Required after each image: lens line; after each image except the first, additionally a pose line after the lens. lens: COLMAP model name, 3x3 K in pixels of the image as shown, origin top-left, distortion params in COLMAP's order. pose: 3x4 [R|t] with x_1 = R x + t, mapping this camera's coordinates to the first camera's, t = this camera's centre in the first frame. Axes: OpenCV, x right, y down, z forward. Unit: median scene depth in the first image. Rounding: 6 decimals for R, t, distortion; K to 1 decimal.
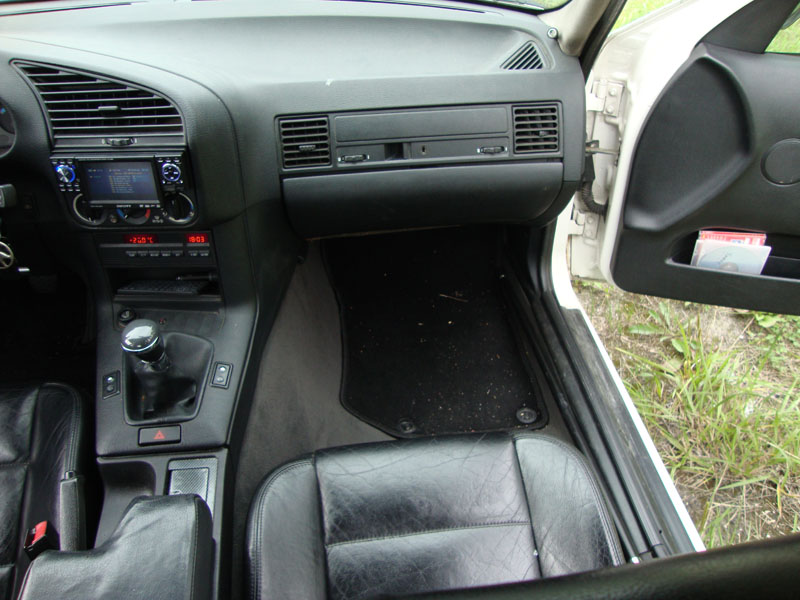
lens RADIAL K [[700.3, 0, 402.5], [0, 700.3, 307.2], [0, 0, 1]] dist [-0.075288, 0.110830]
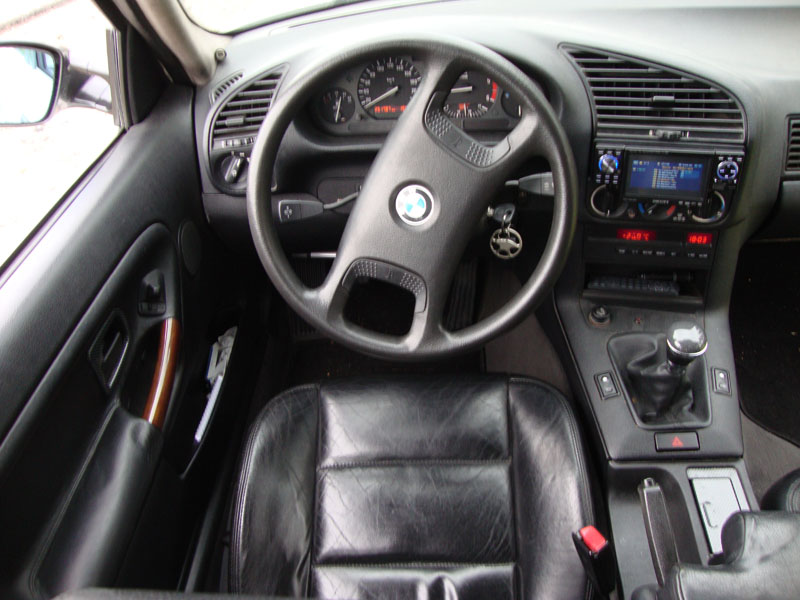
lens RADIAL K [[700.3, 0, 399.6], [0, 700.3, 303.2], [0, 0, 1]] dist [-0.075288, 0.110830]
pose [[0.997493, 0.060763, -0.036273, -0.716340], [-0.060333, 0.998096, 0.012853, 0.003572], [0.036985, -0.010633, 0.999259, 0.027569]]
